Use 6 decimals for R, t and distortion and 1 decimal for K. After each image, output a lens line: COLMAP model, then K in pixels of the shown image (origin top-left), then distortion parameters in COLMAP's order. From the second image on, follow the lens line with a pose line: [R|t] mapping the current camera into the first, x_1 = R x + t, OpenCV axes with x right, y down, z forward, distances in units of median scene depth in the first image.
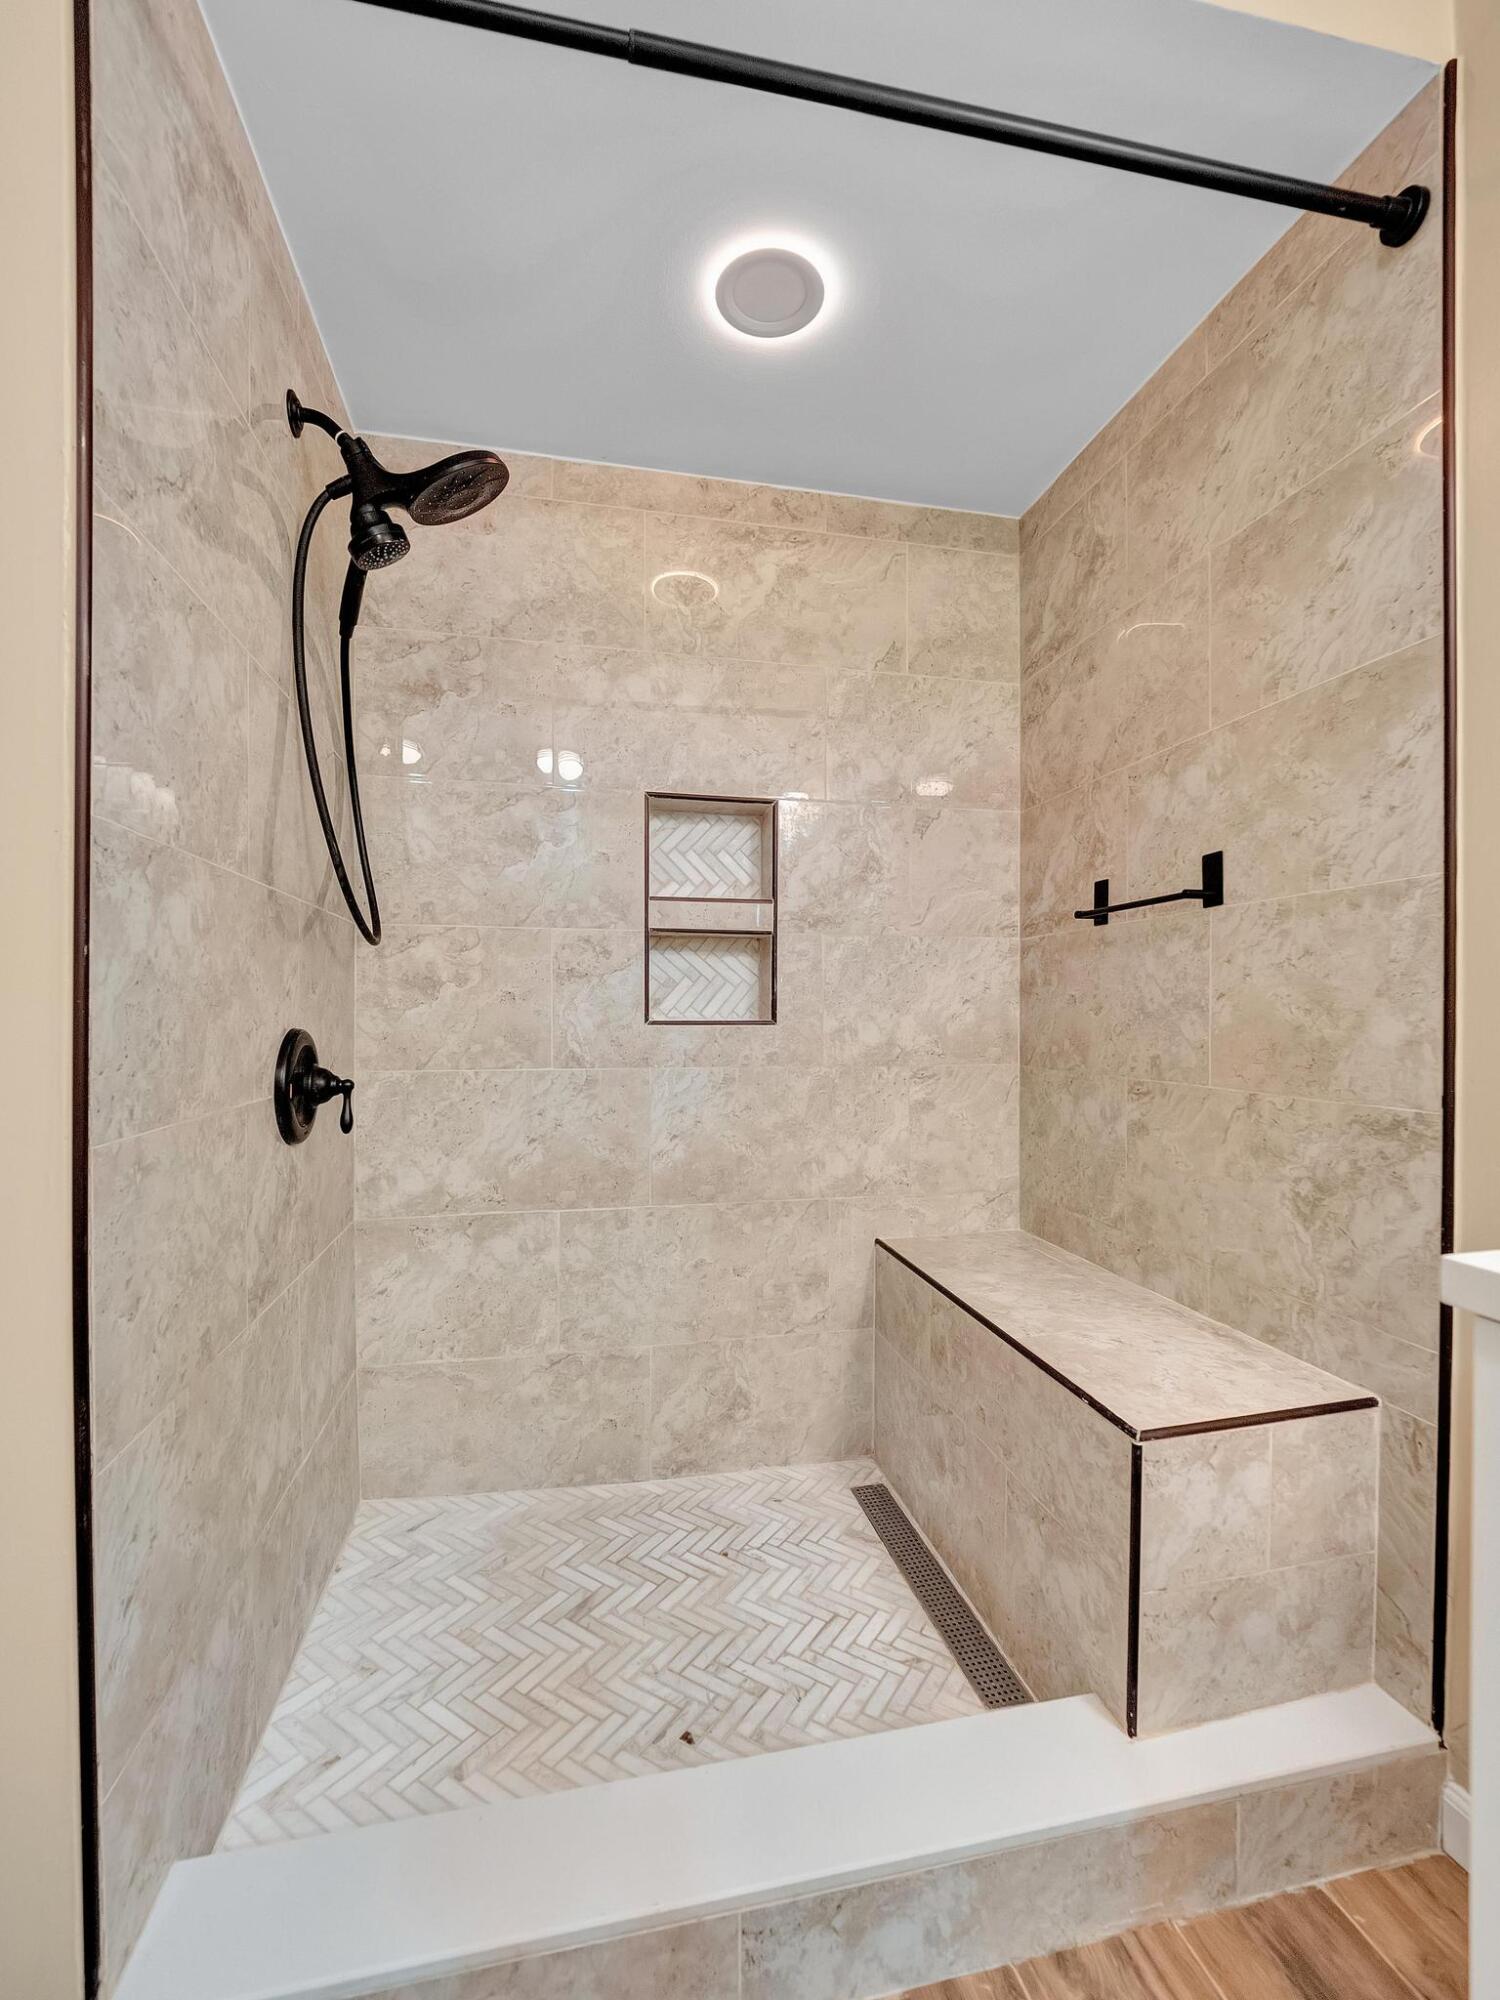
lens RADIAL K [[1174.8, 0, 747.4], [0, 1174.8, 1028.1], [0, 0, 1]] dist [0.025283, -0.040769]
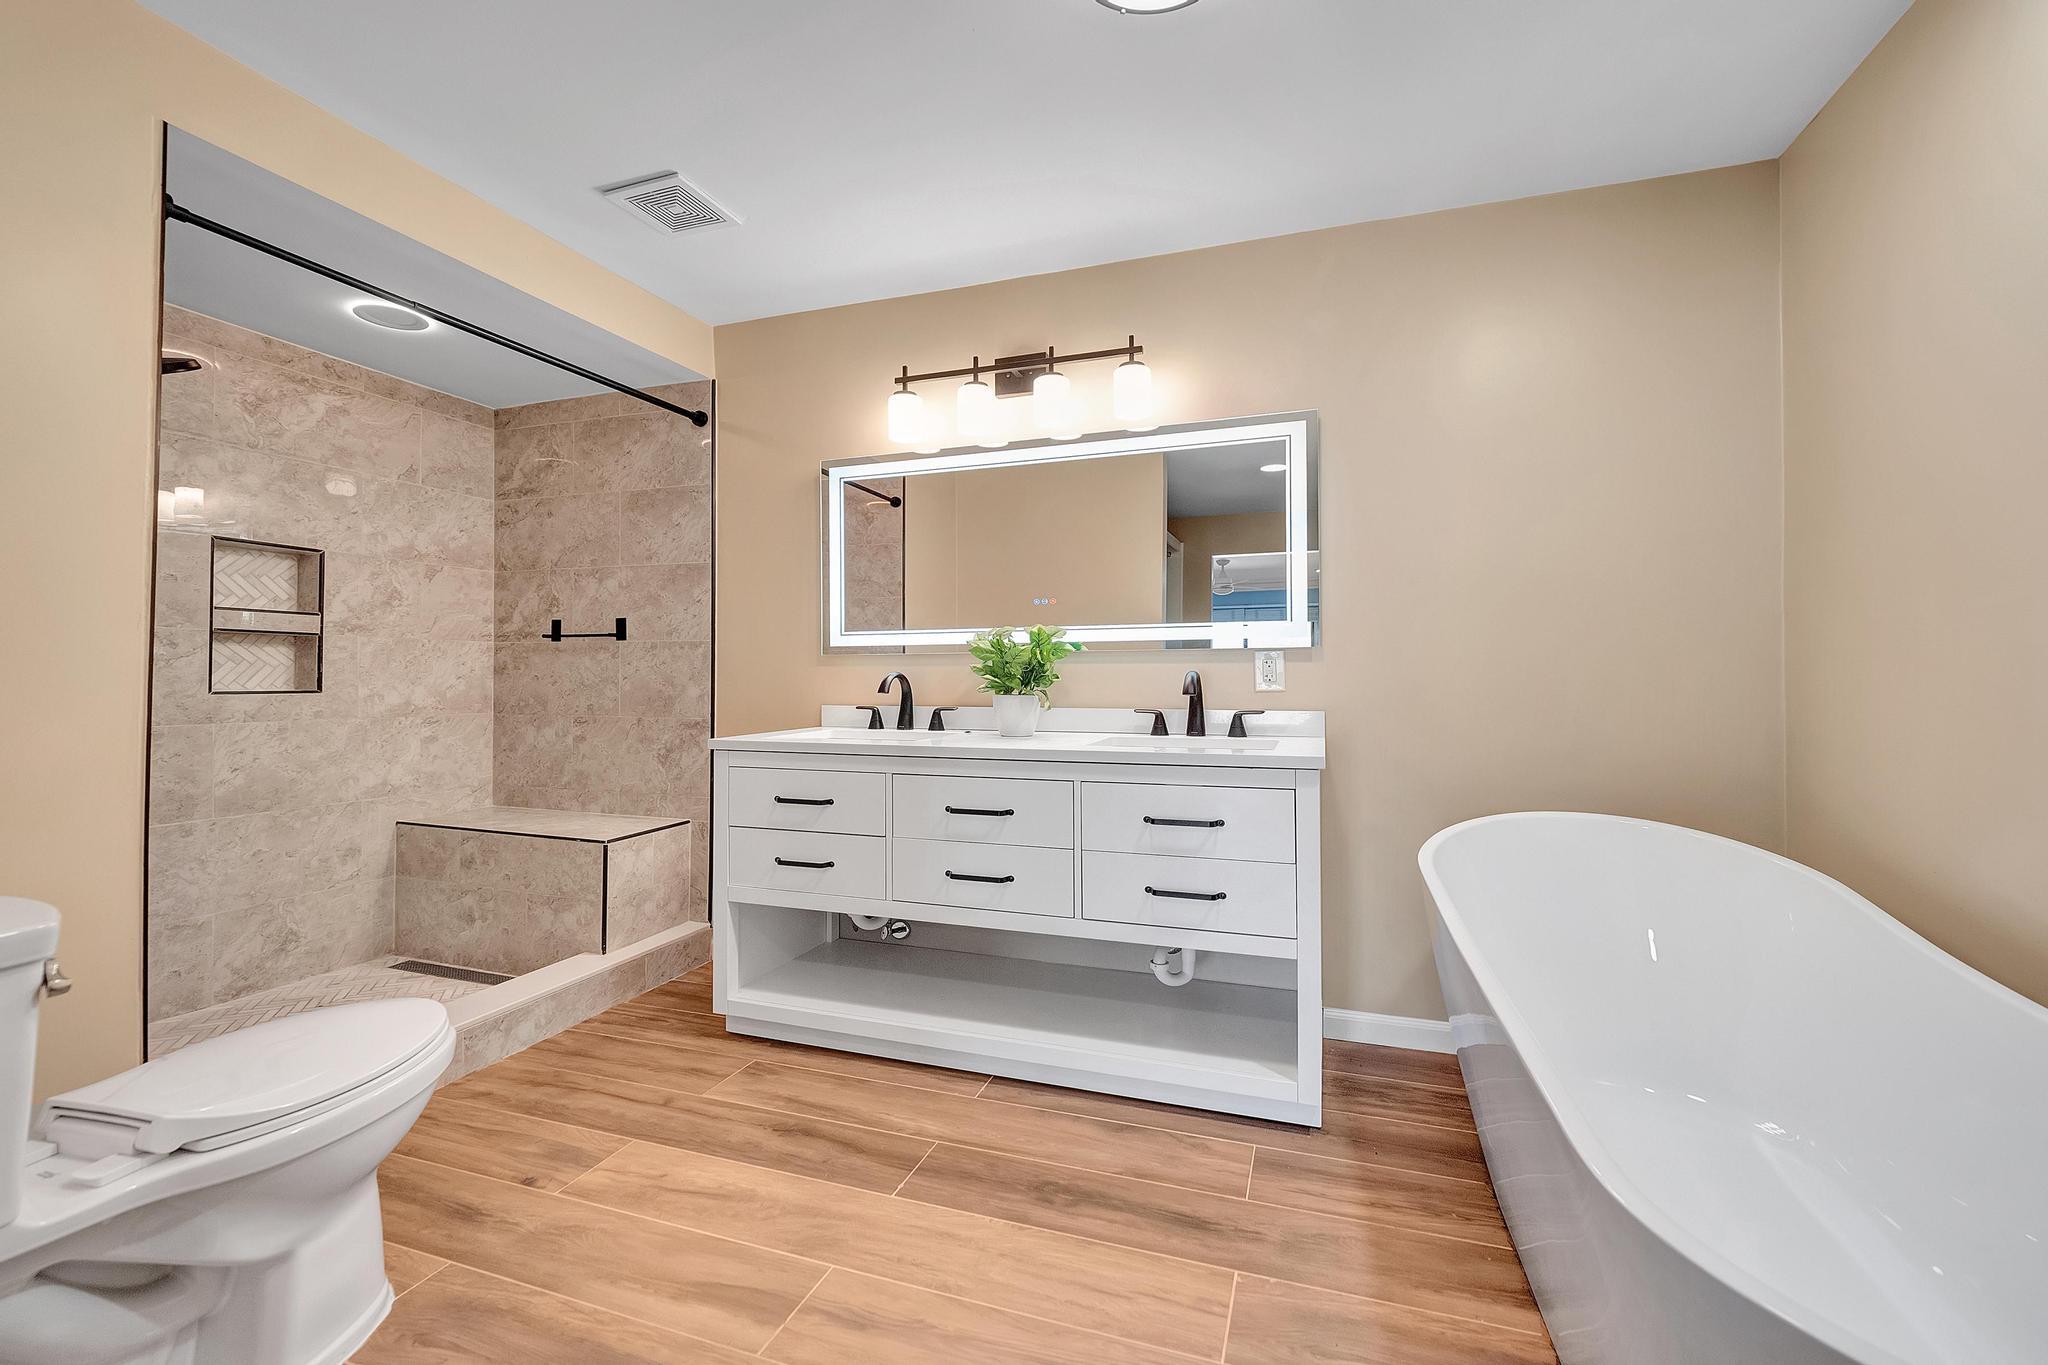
lens RADIAL K [[847.7, 0, 1017.5], [0, 847.7, 657.2], [0, 0, 1]] dist [0.024488, -0.012171]
pose [[0.639152, 0.017913, 0.768872, -0.264045], [0.011481, 0.999395, -0.032828, -0.002406], [-0.768995, 0.029809, 0.638560, -0.451414]]
